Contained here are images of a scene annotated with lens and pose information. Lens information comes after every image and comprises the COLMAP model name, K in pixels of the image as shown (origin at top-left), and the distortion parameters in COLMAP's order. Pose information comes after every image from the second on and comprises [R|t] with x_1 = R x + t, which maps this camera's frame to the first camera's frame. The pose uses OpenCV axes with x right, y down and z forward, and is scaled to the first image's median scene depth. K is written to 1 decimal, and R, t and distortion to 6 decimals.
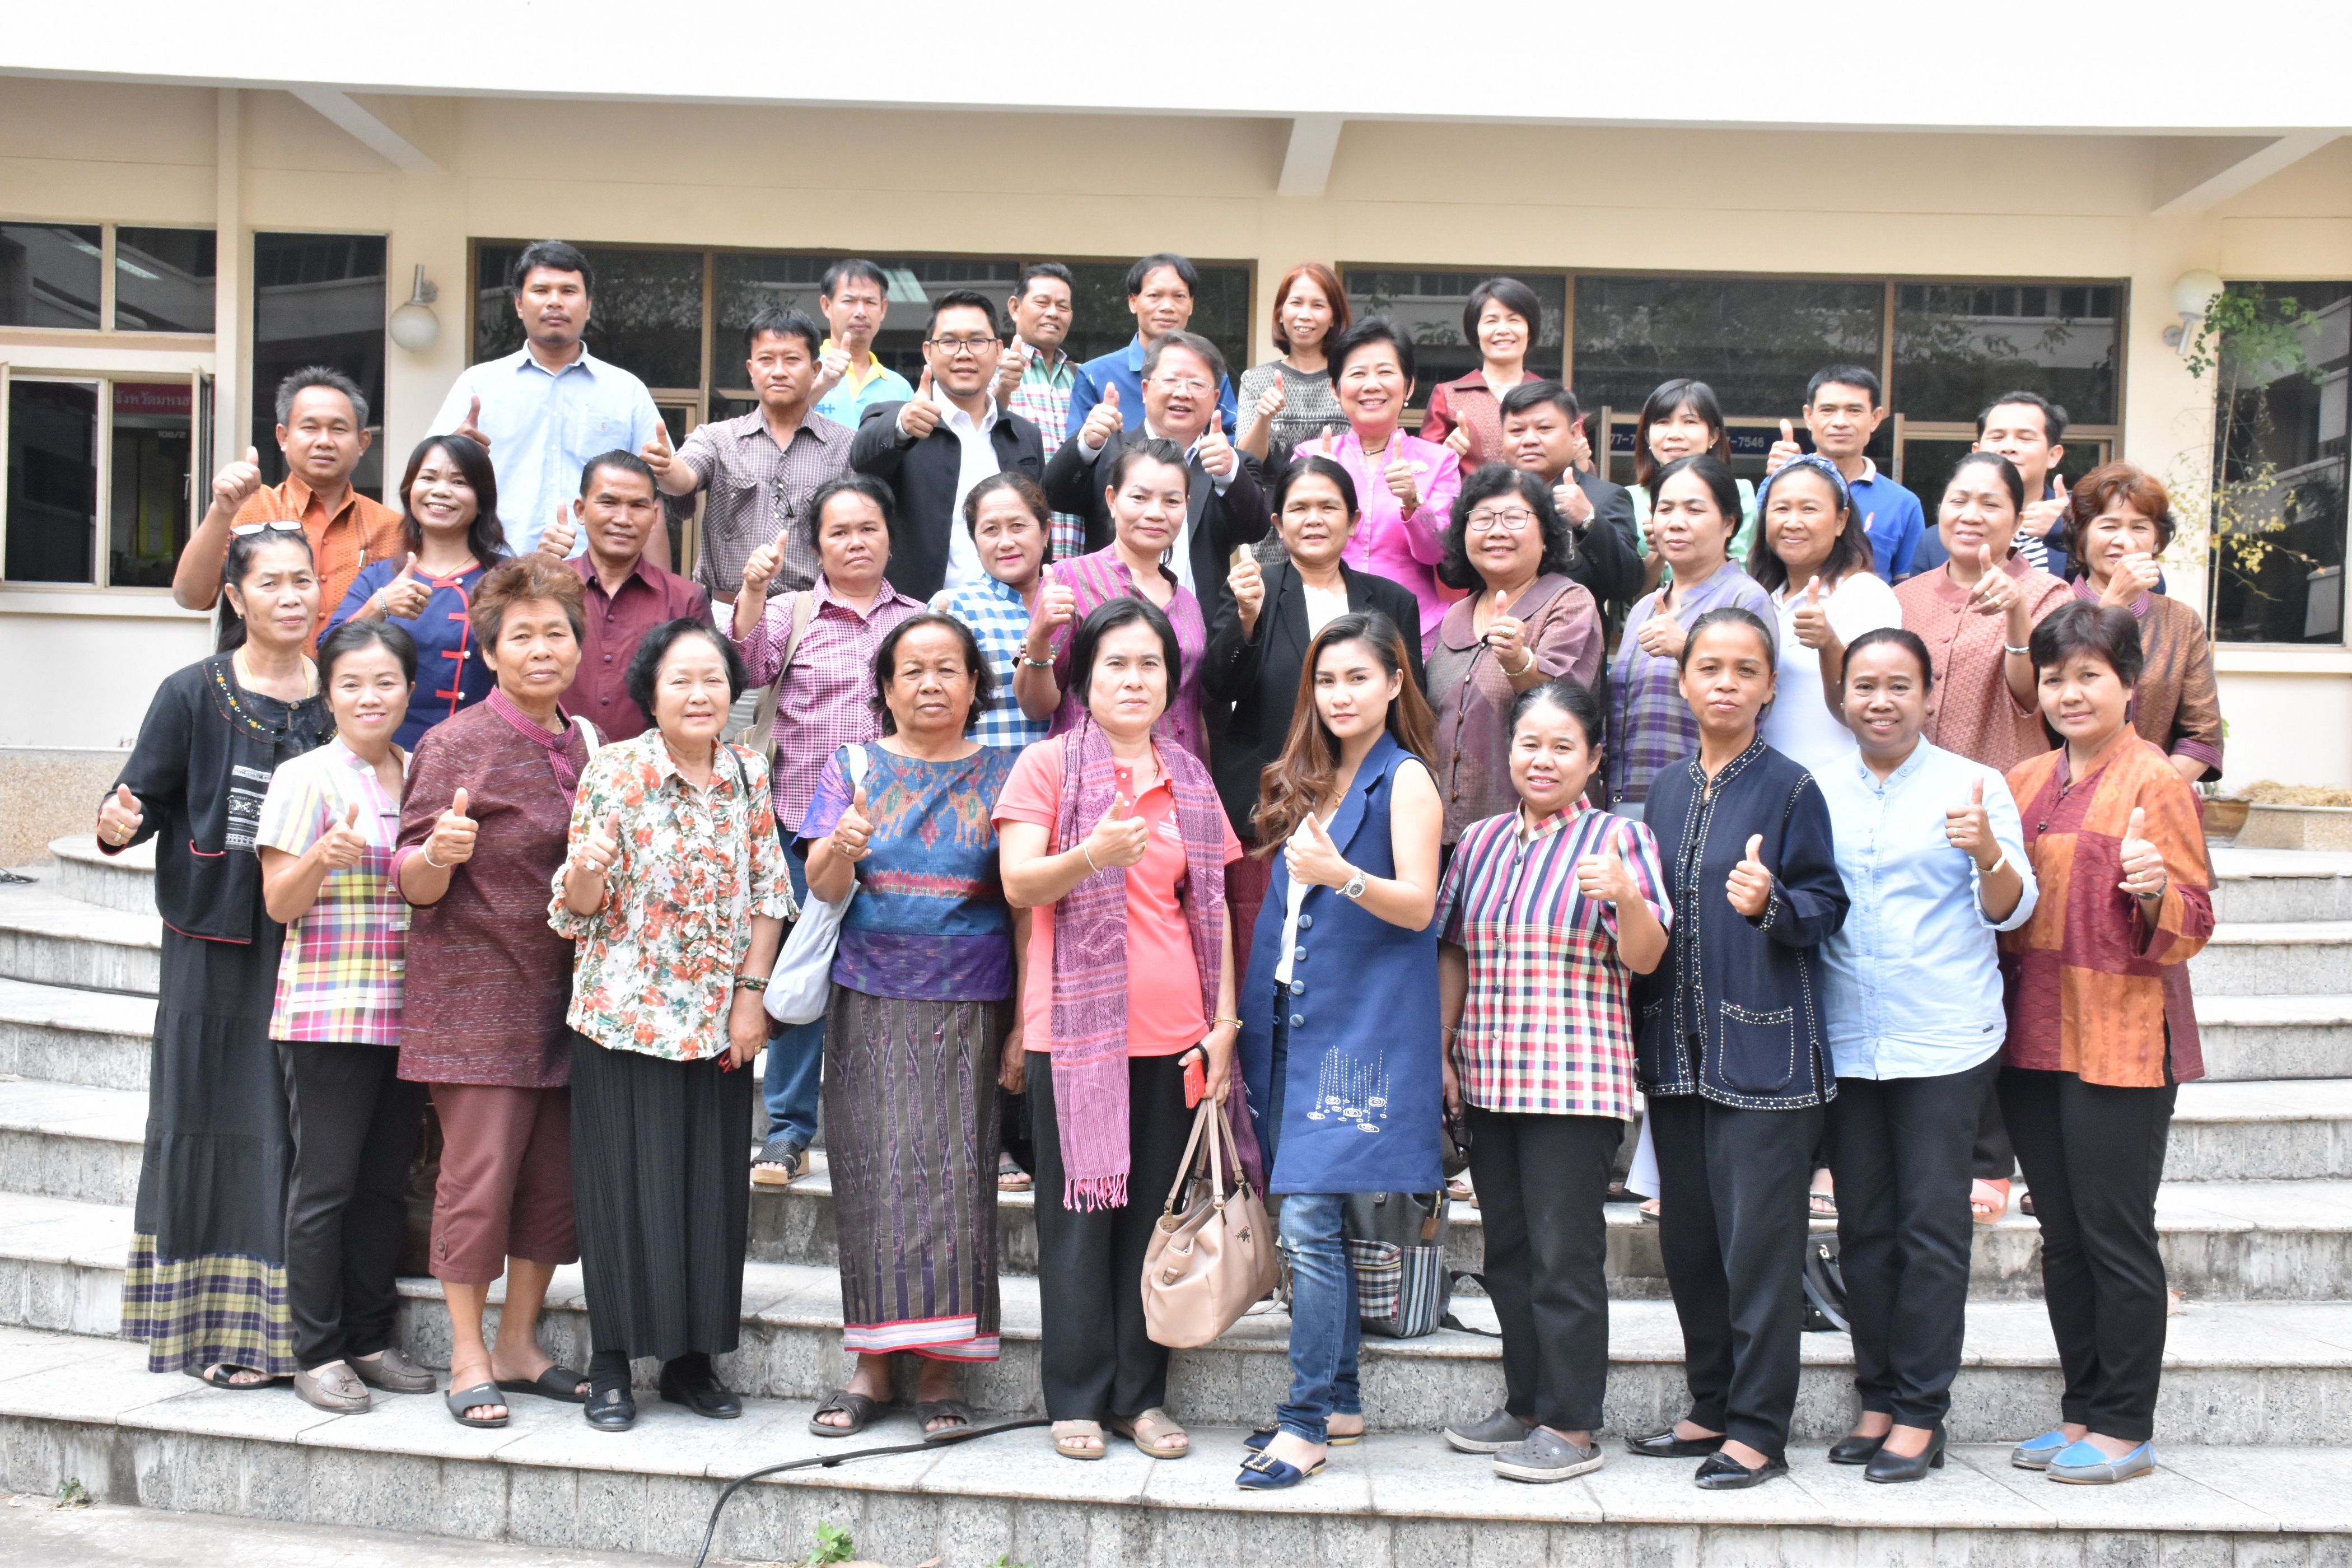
lens RADIAL K [[2785.2, 0, 1172.4], [0, 2785.2, 791.4], [0, 0, 1]] dist [0.101243, 0.000000]
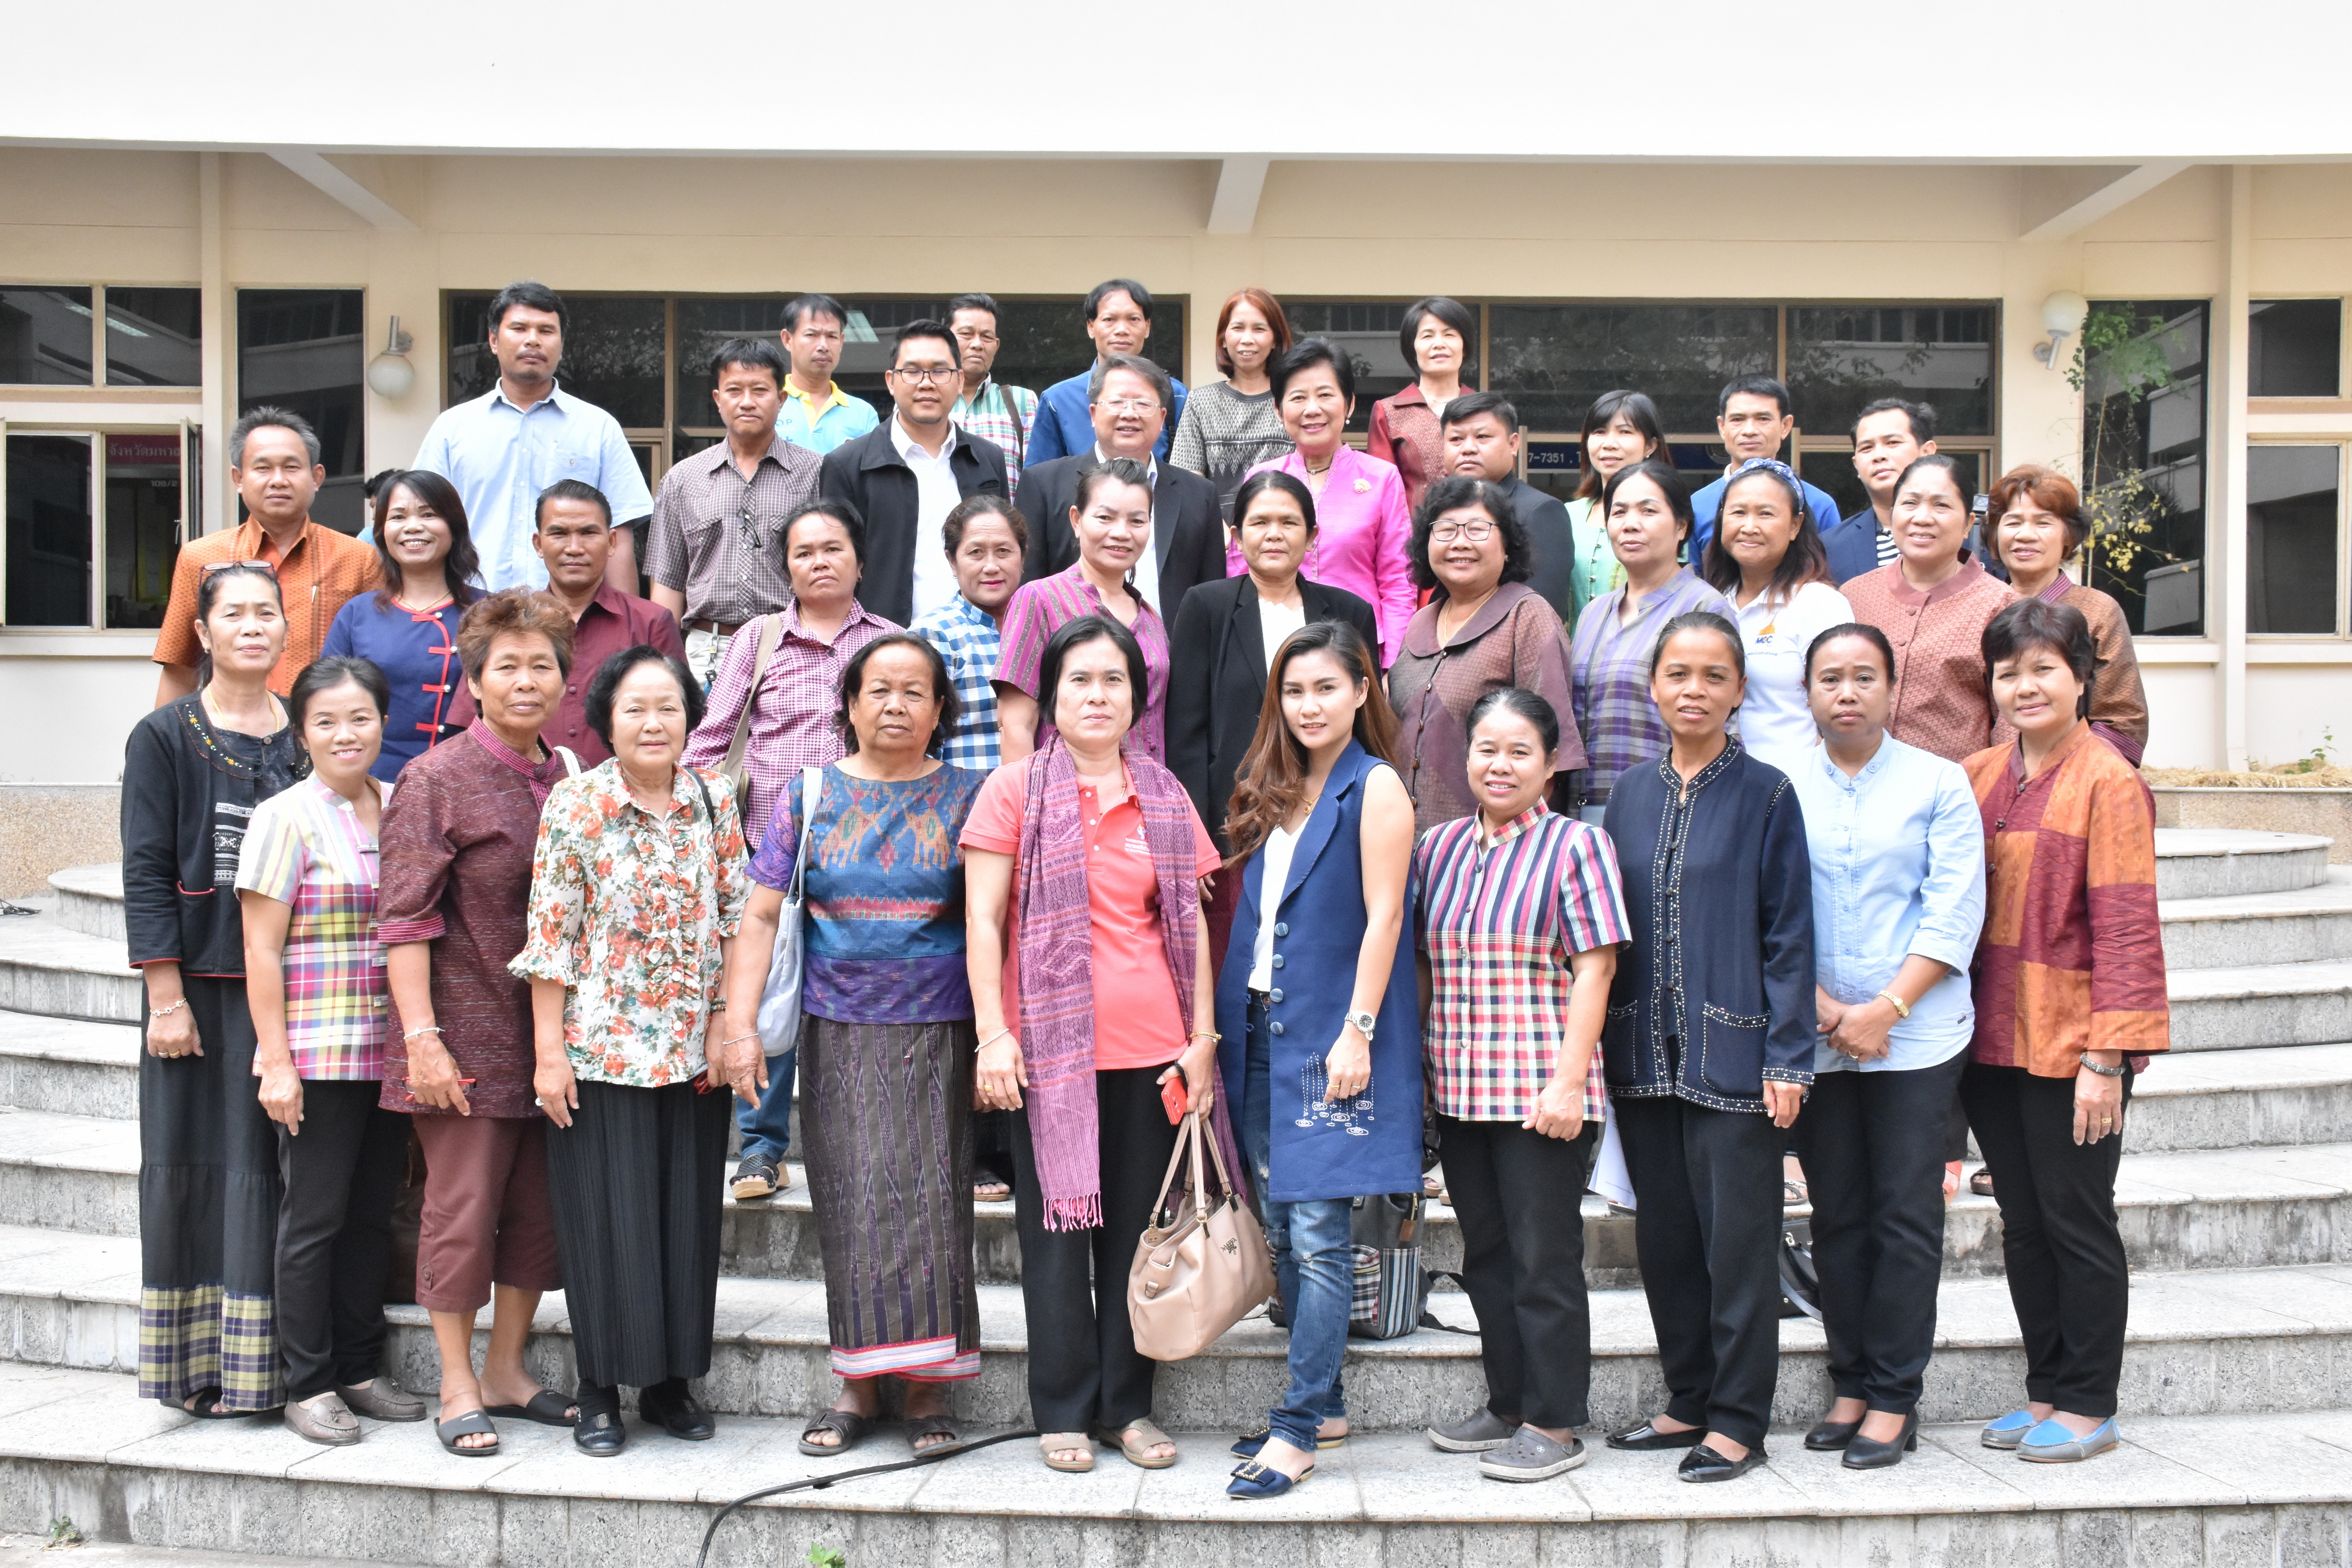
lens RADIAL K [[2569.1, 0, 1174.8], [0, 2569.1, 788.4], [0, 0, 1]] dist [0.065771, 0.000000]
pose [[0.999390, -0.024493, 0.024890, -0.010600], [0.024548, 0.999697, -0.001904, -0.003786], [-0.024836, 0.002514, 0.999688, 0.061582]]
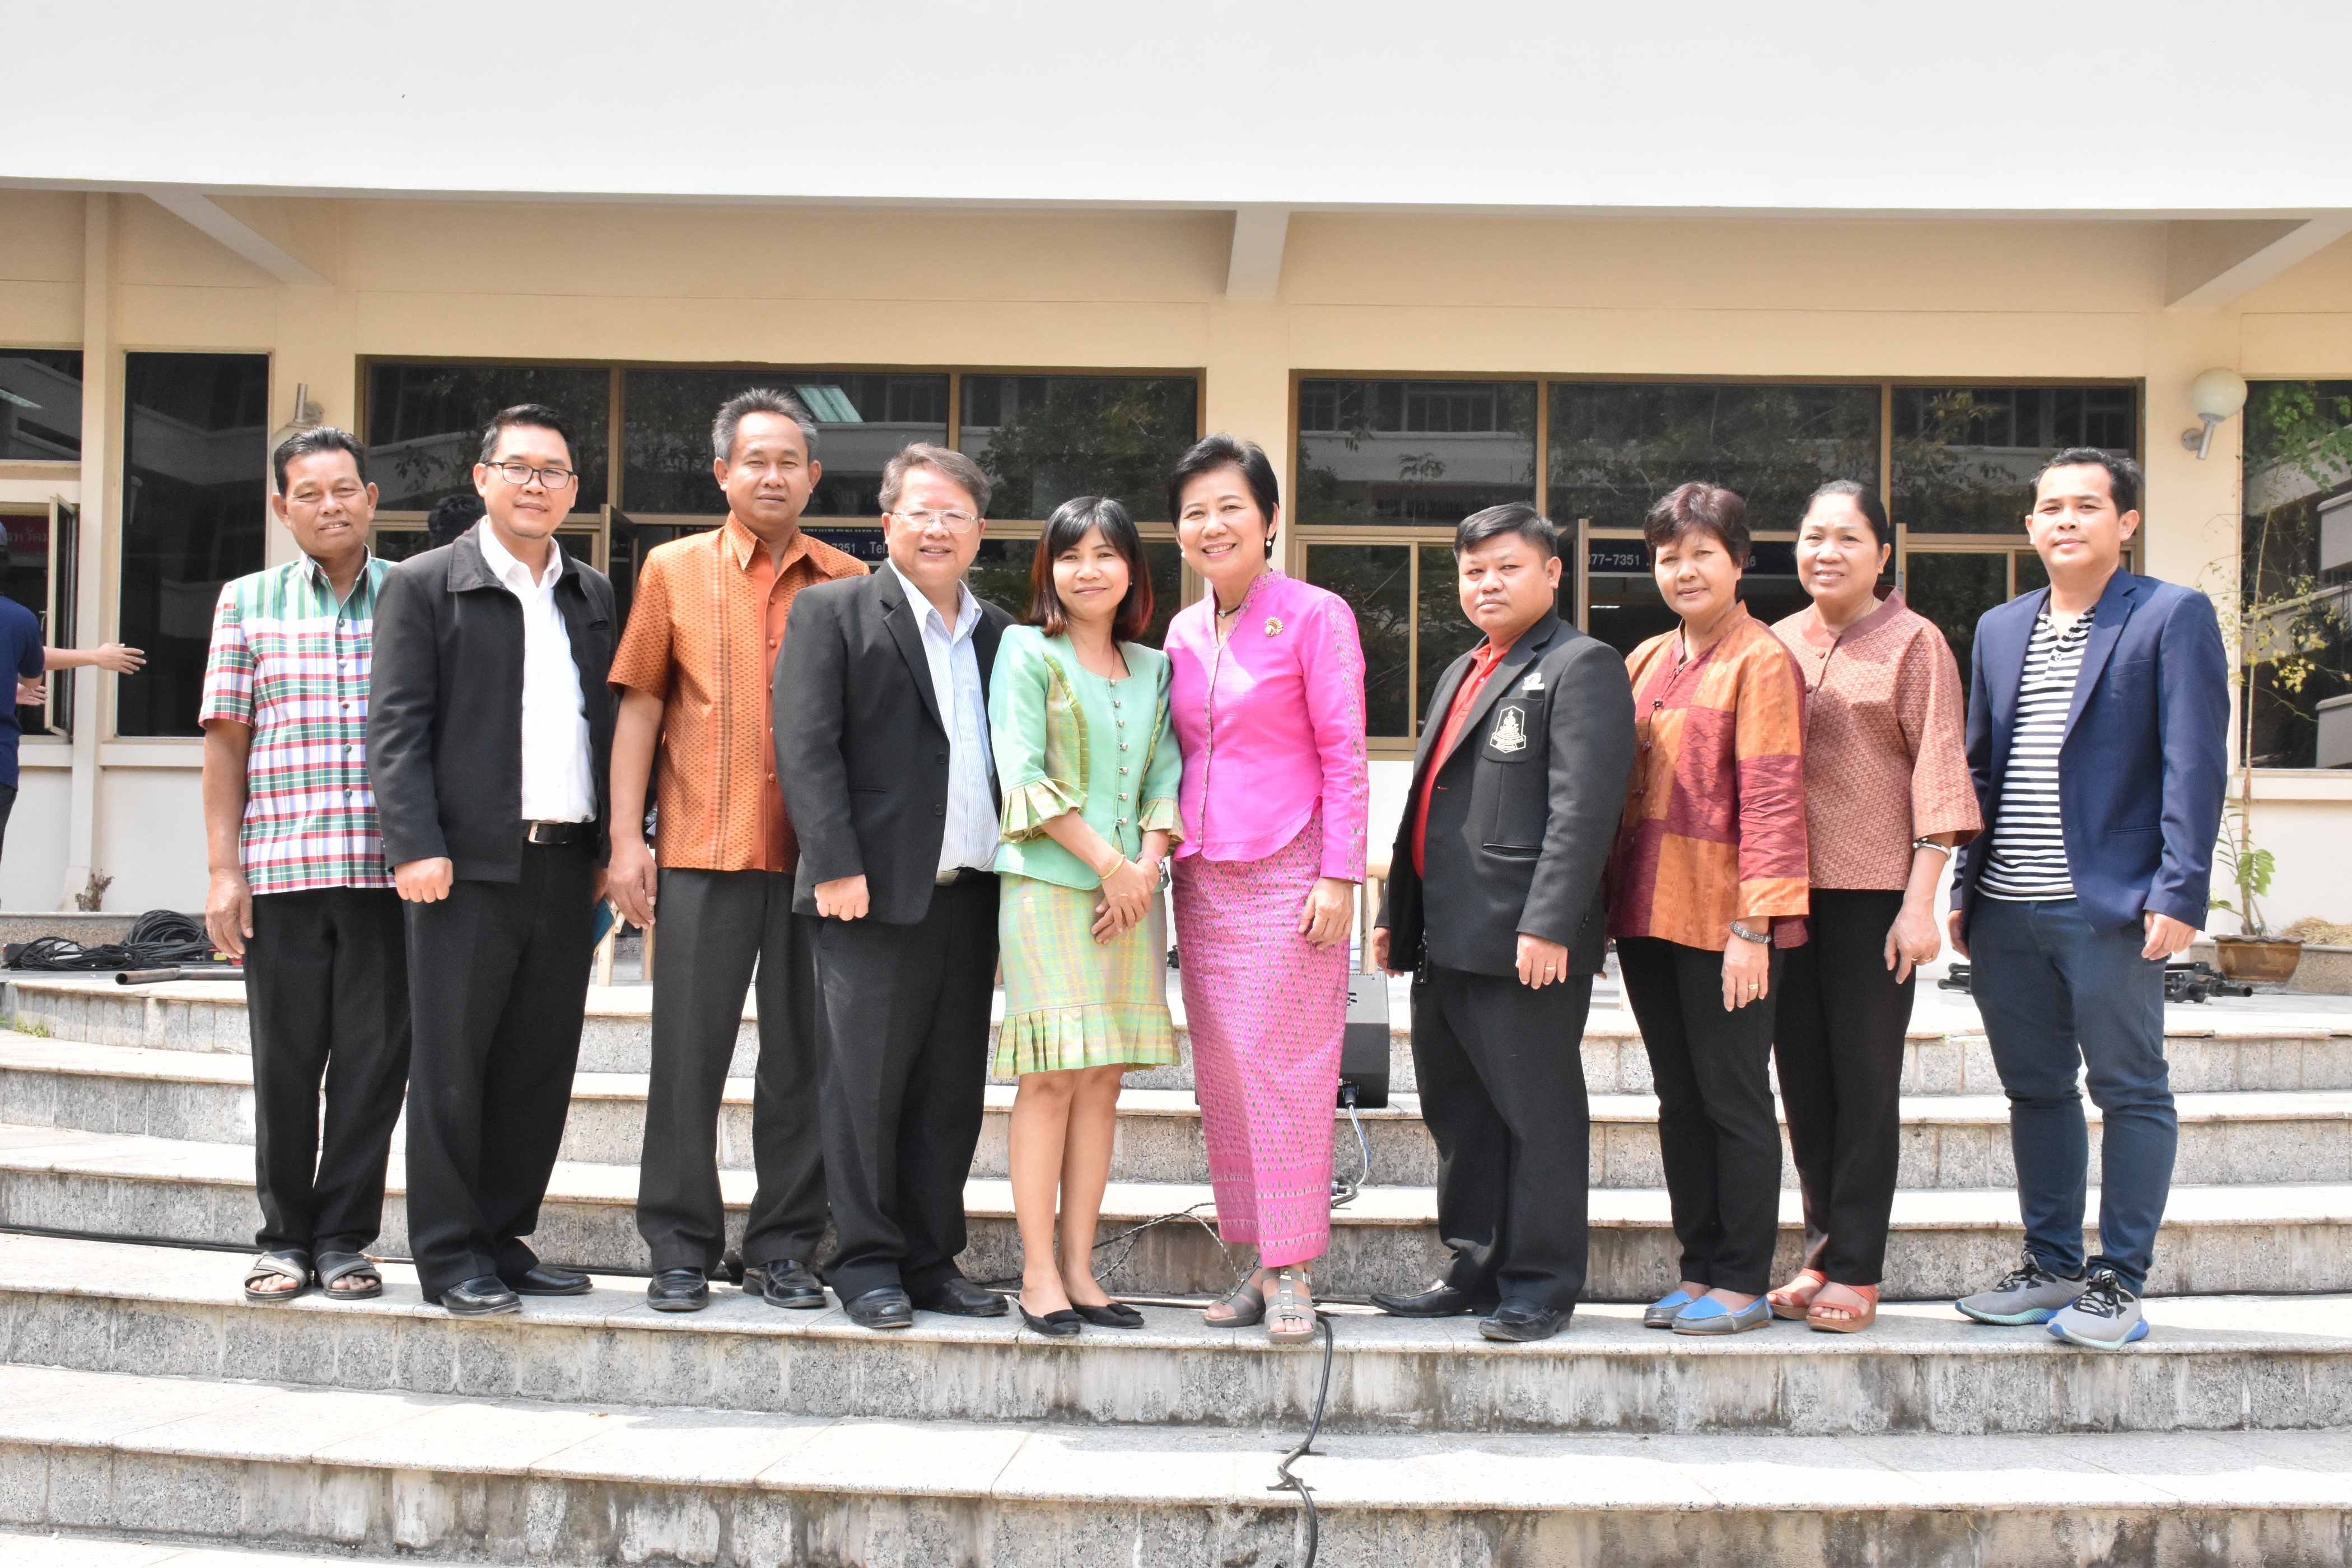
lens RADIAL K [[2785.2, 0, 1169.4], [0, 2785.2, 778.7], [0, 0, 1]] dist [0.101243, 0.000000]
pose [[0.999933, -0.011463, -0.001681, 0.046972], [0.011352, 0.998376, -0.055830, -0.005312], [0.002318, 0.055807, 0.998439, 0.204439]]
